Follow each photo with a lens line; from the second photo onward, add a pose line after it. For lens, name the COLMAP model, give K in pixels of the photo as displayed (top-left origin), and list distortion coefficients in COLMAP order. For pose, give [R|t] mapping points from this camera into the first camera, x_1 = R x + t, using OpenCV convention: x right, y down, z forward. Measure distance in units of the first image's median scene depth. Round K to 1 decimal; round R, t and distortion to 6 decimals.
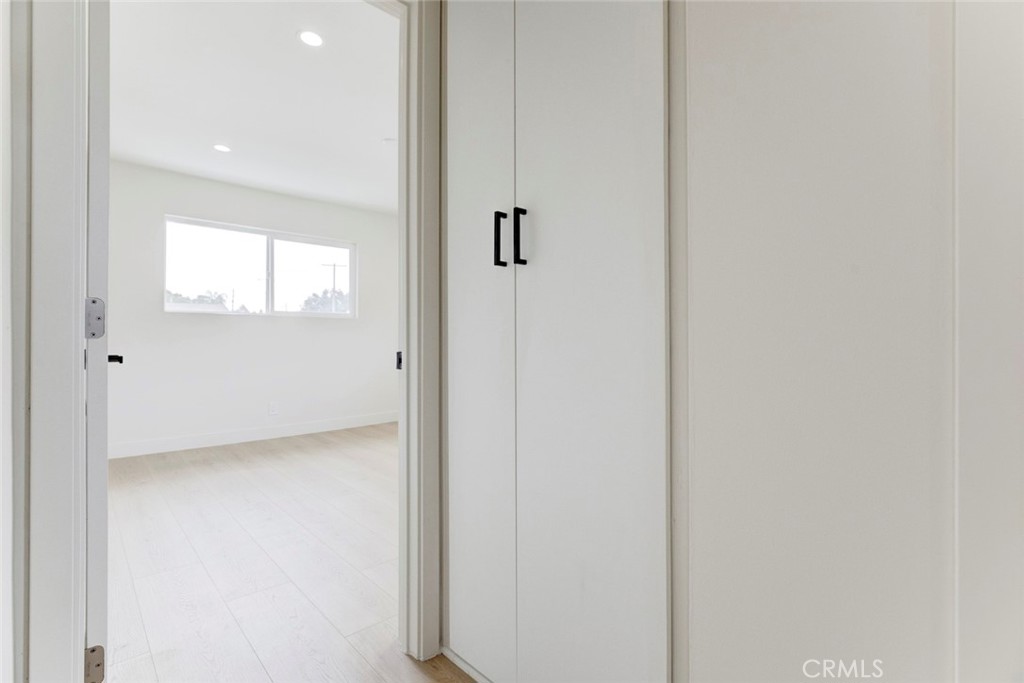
lens RADIAL K [[457.5, 0, 509.6], [0, 457.5, 339.5], [0, 0, 1]] dist [0.001337, -0.000556]
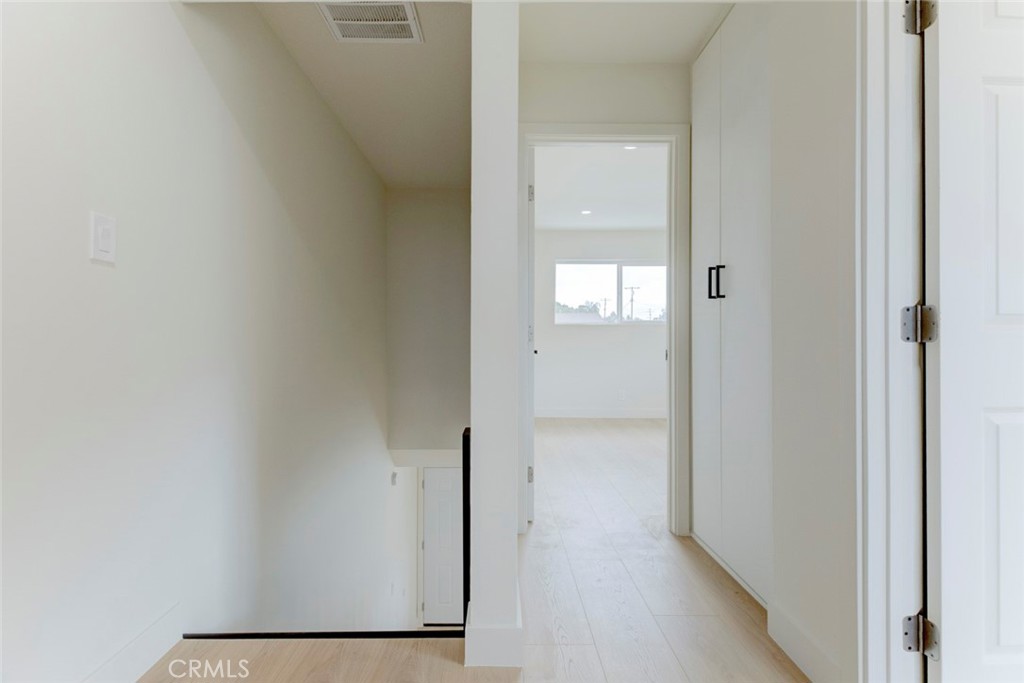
lens RADIAL K [[475.6, 0, 512.0], [0, 475.6, 341.5], [0, 0, 1]] dist [-0.003033, -0.000624]
pose [[0.739577, -0.002689, -0.673067, 0.185311], [0.000189, 0.999993, -0.003788, 0.001192], [0.673072, 0.002674, 0.739572, -0.239853]]
